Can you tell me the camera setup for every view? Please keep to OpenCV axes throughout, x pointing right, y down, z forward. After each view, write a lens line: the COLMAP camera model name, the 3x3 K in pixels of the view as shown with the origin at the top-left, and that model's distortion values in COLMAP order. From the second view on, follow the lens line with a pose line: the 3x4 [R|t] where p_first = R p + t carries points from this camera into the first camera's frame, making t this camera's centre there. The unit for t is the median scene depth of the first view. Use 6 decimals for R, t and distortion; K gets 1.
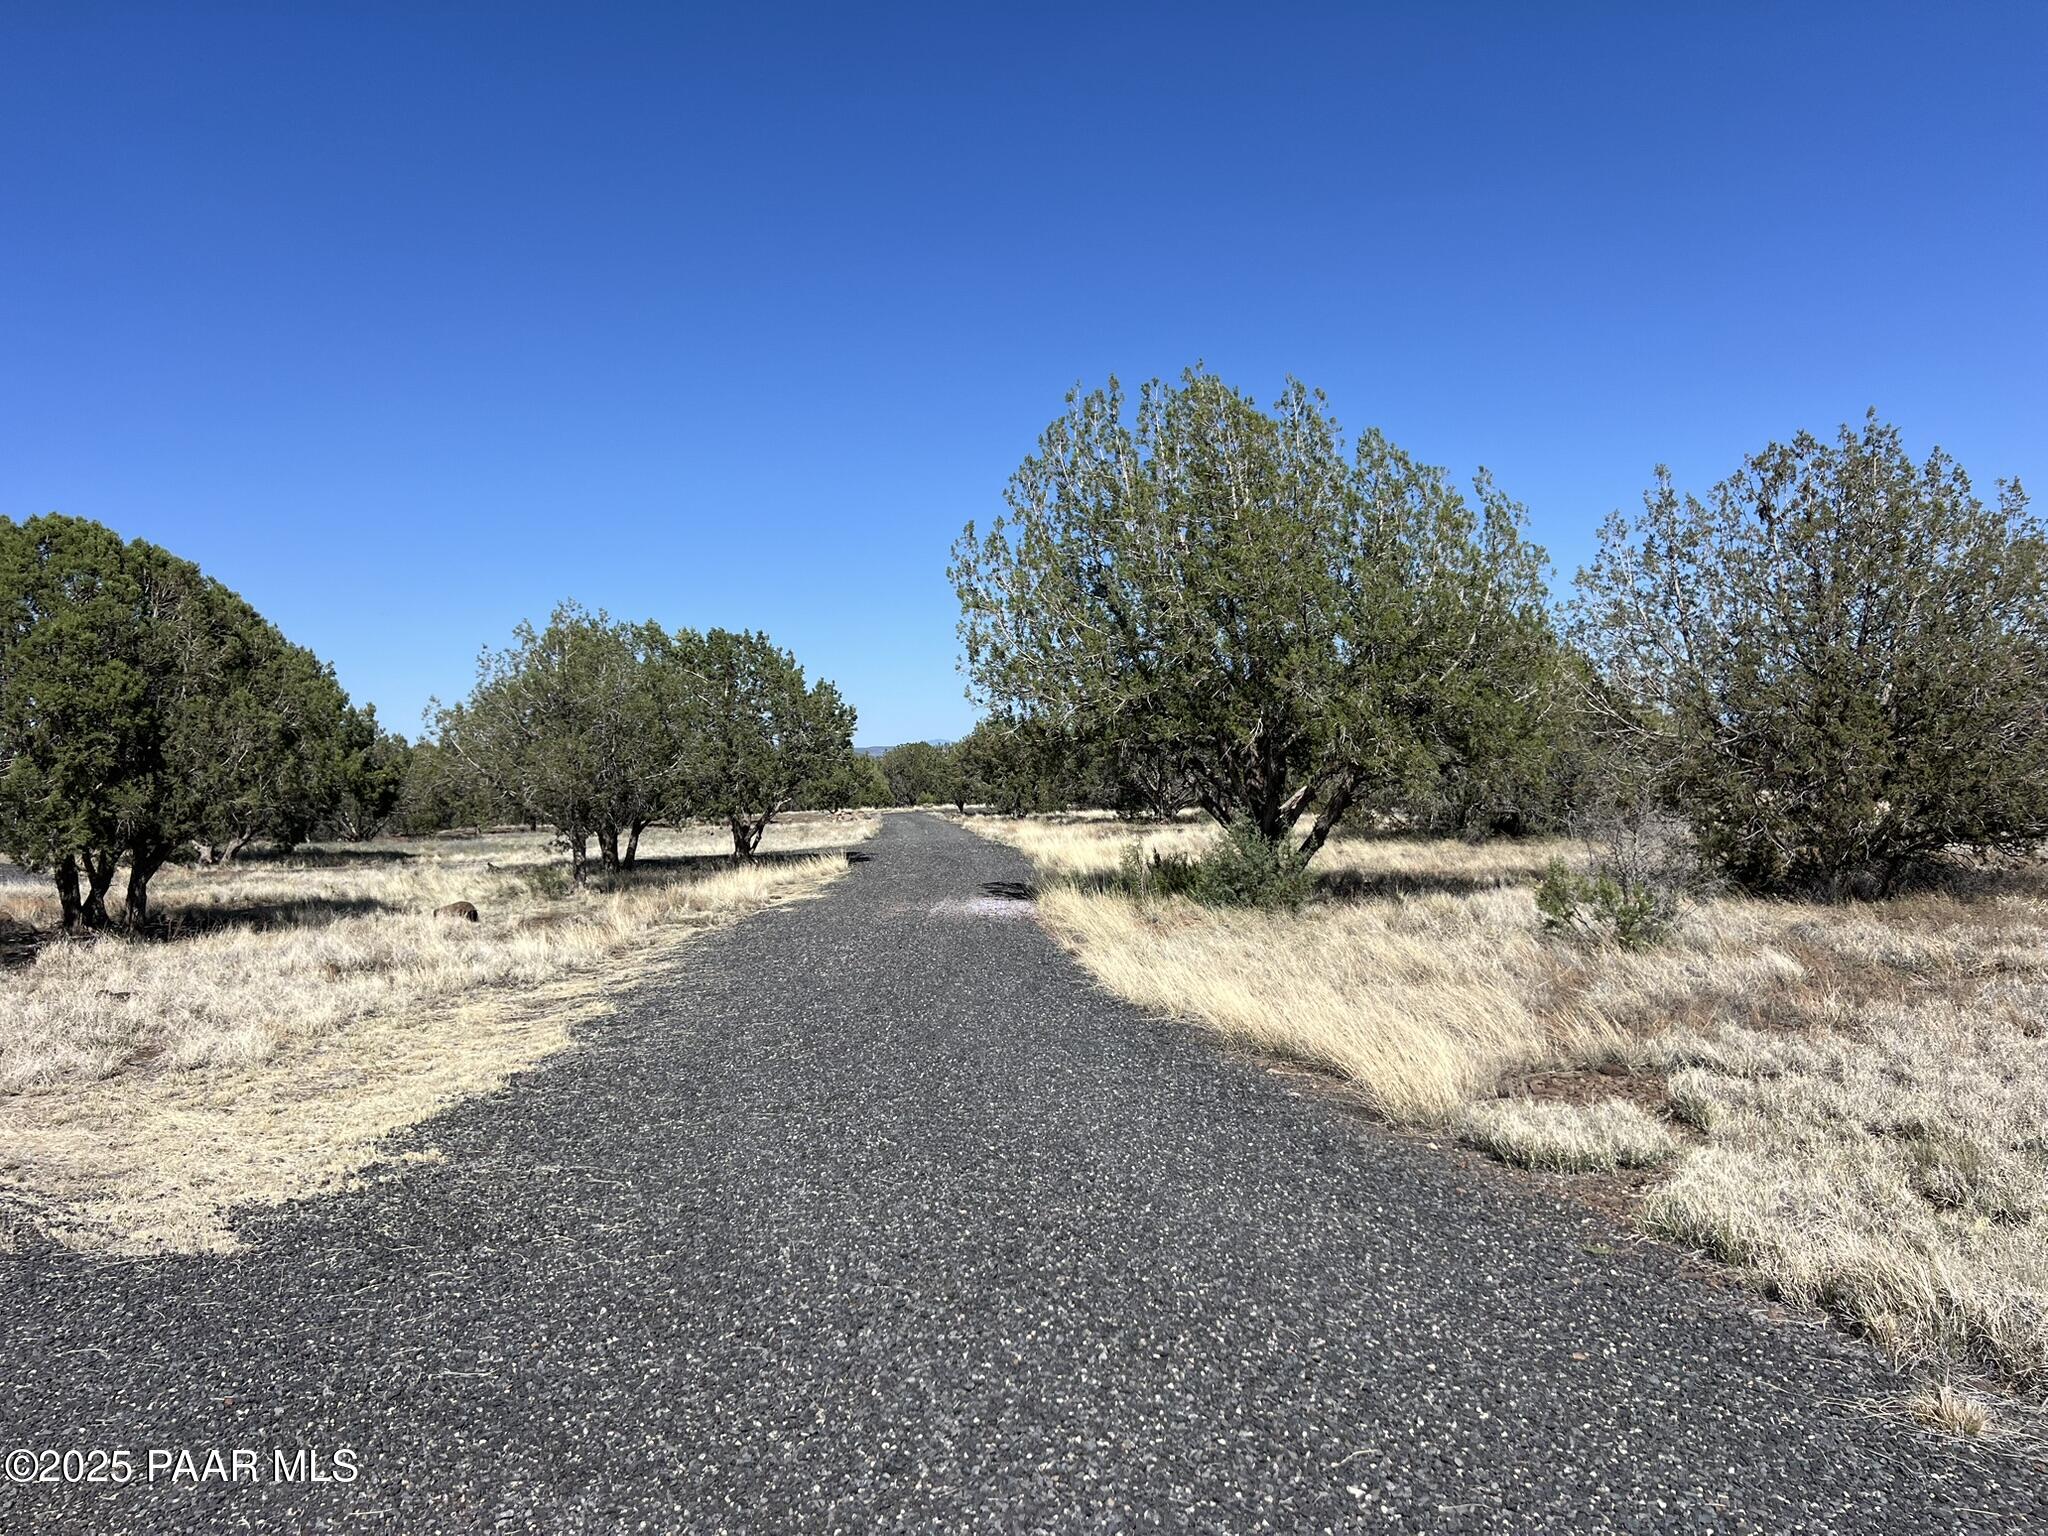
lens RADIAL K [[1512.2, 0, 1027.3], [0, 1512.2, 769.4], [0, 0, 1]] dist [0.006638, -0.000174]
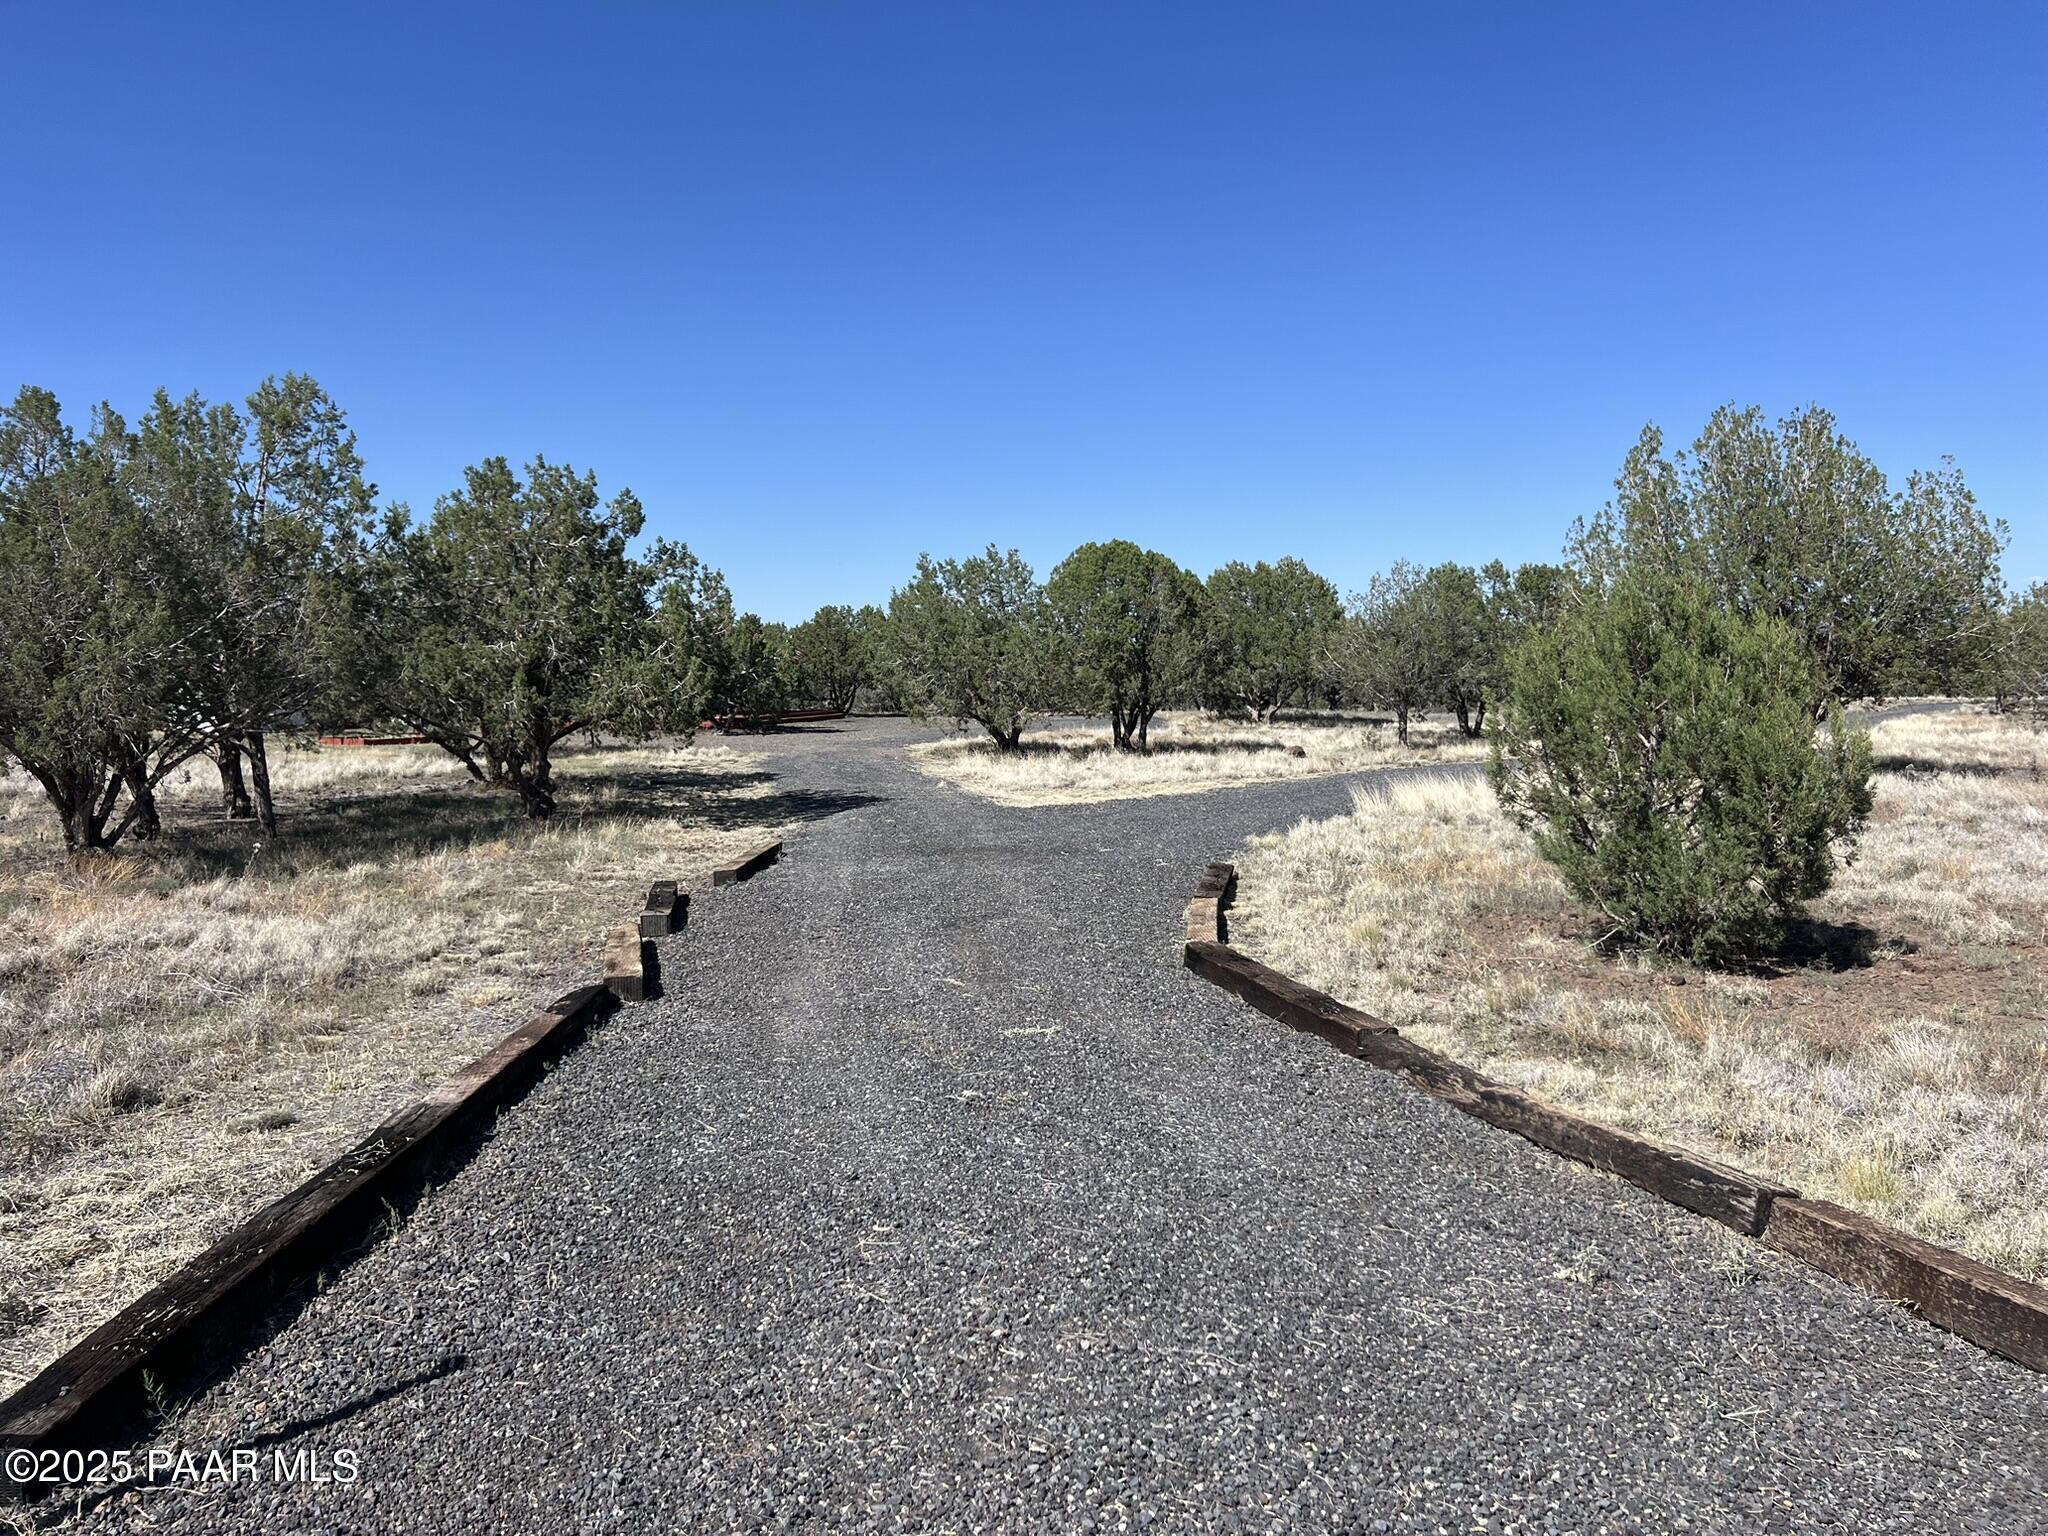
lens RADIAL K [[1512.2, 0, 1024.4], [0, 1512.2, 770.5], [0, 0, 1]] dist [0.006638, -0.000174]
pose [[0.743690, 0.059563, -0.665866, 0.603219], [-0.003098, 0.996319, 0.085662, -0.036731], [0.668517, -0.061643, 0.741137, -0.556995]]
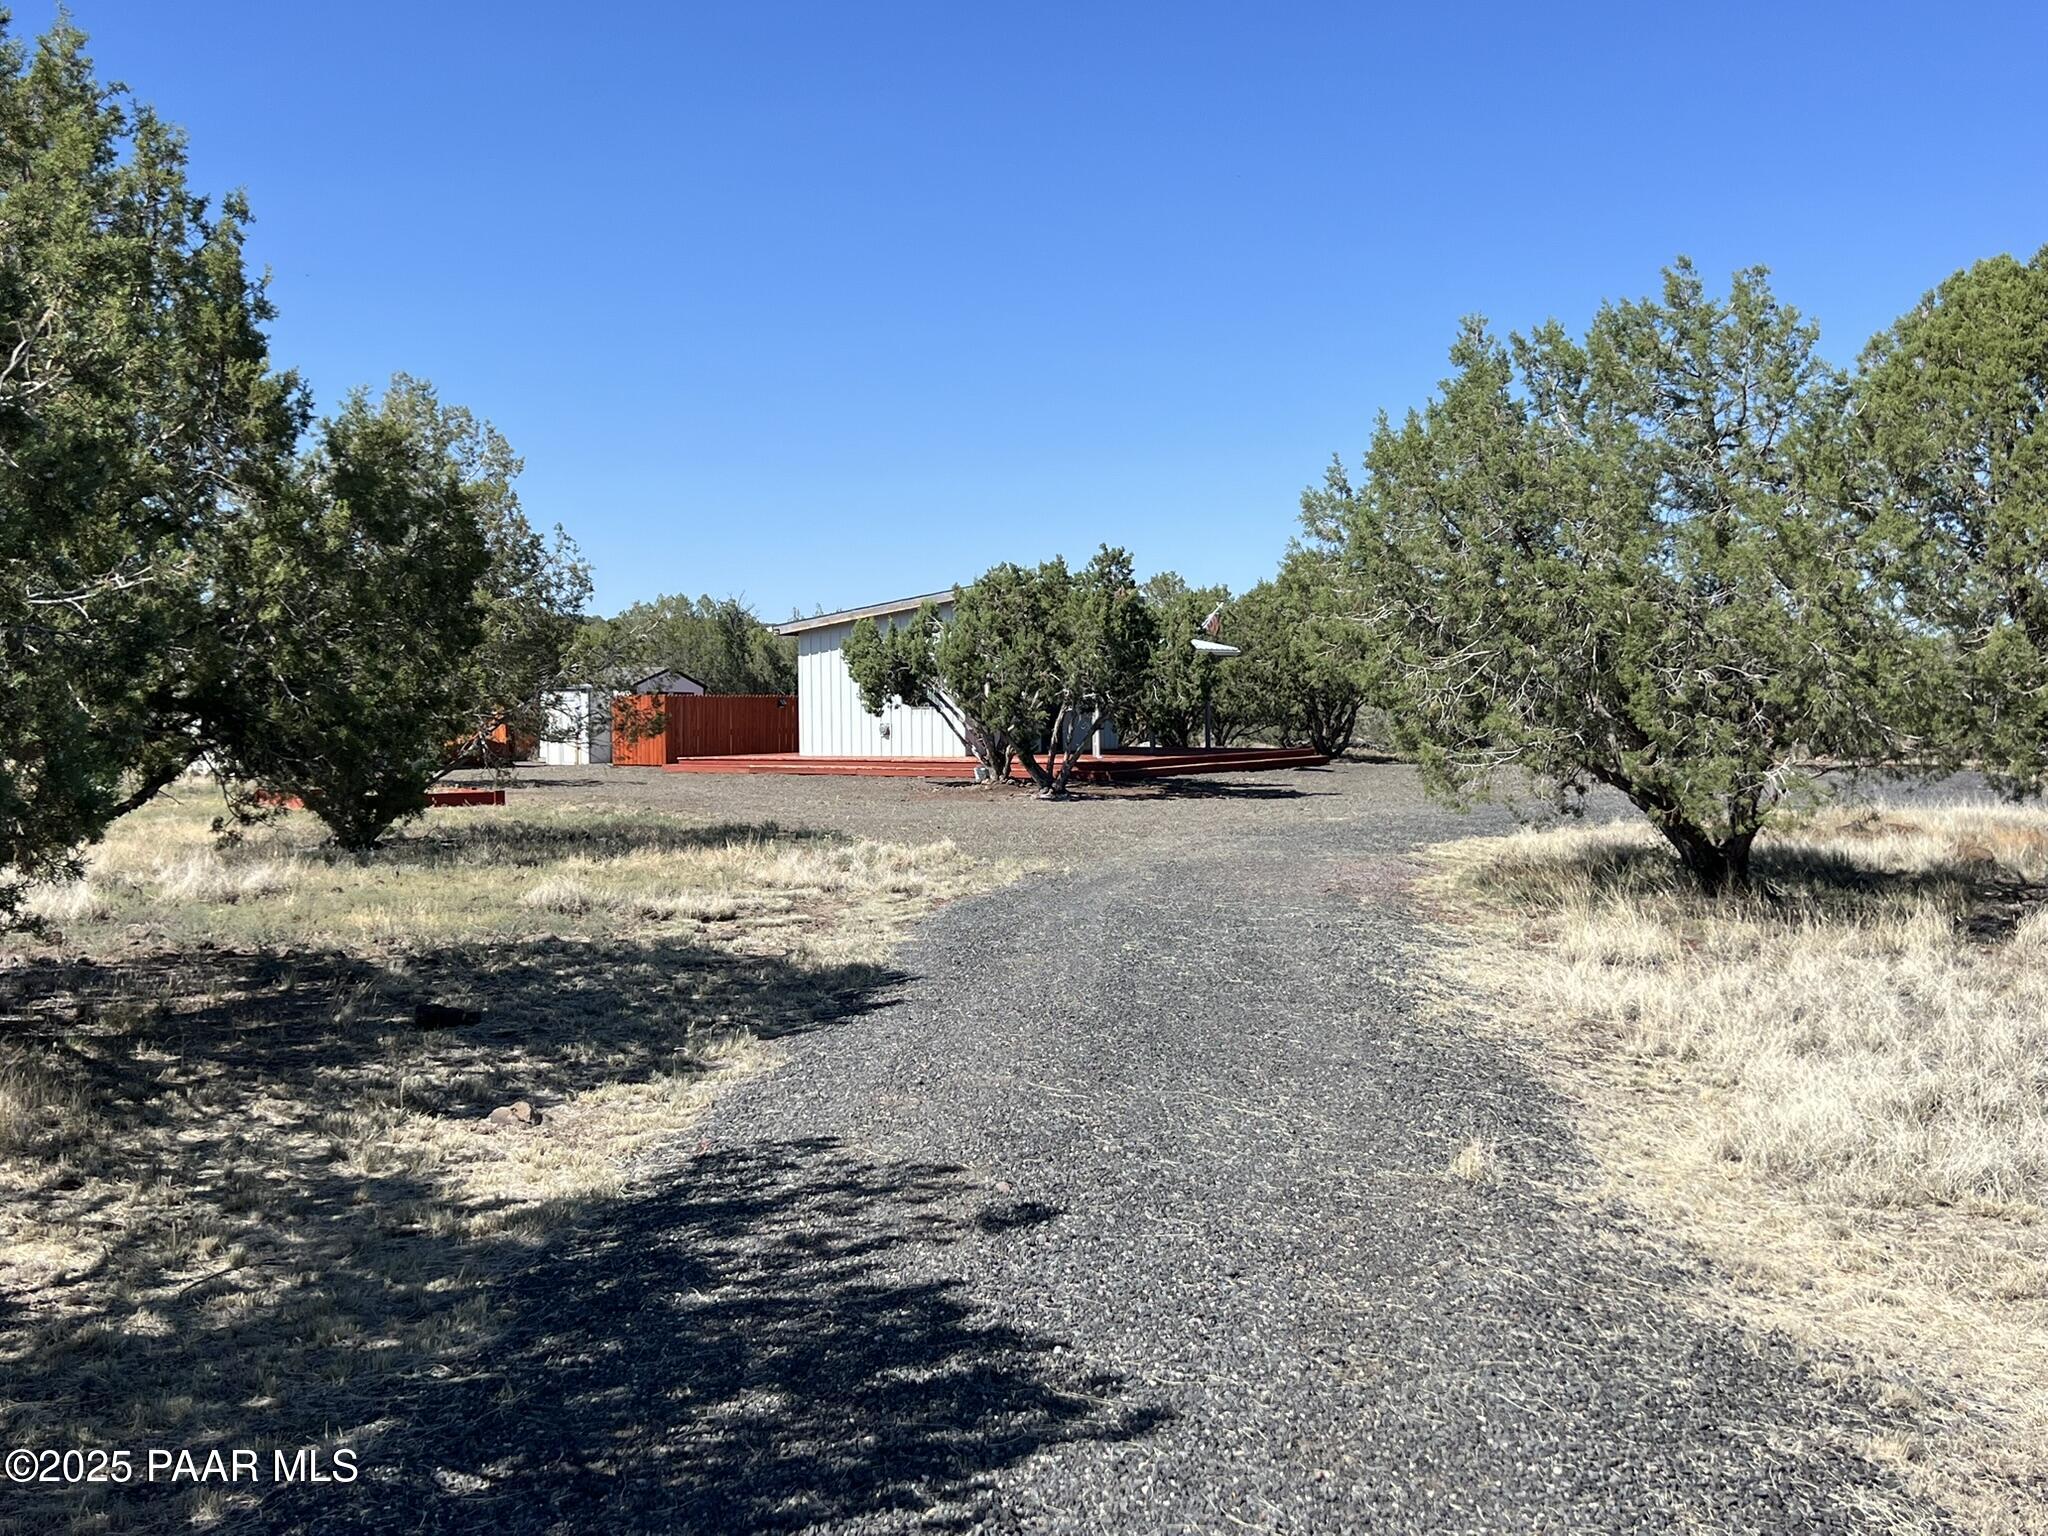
lens RADIAL K [[2141.0, 0, 1020.1], [0, 2141.0, 777.0], [0, 0, 1]] dist [0.090430, 0.000000]
pose [[0.523285, 0.054729, -0.850398, -0.074601], [-0.003802, 0.998076, 0.061893, 0.002629], [0.852149, -0.029155, 0.522486, 0.129917]]
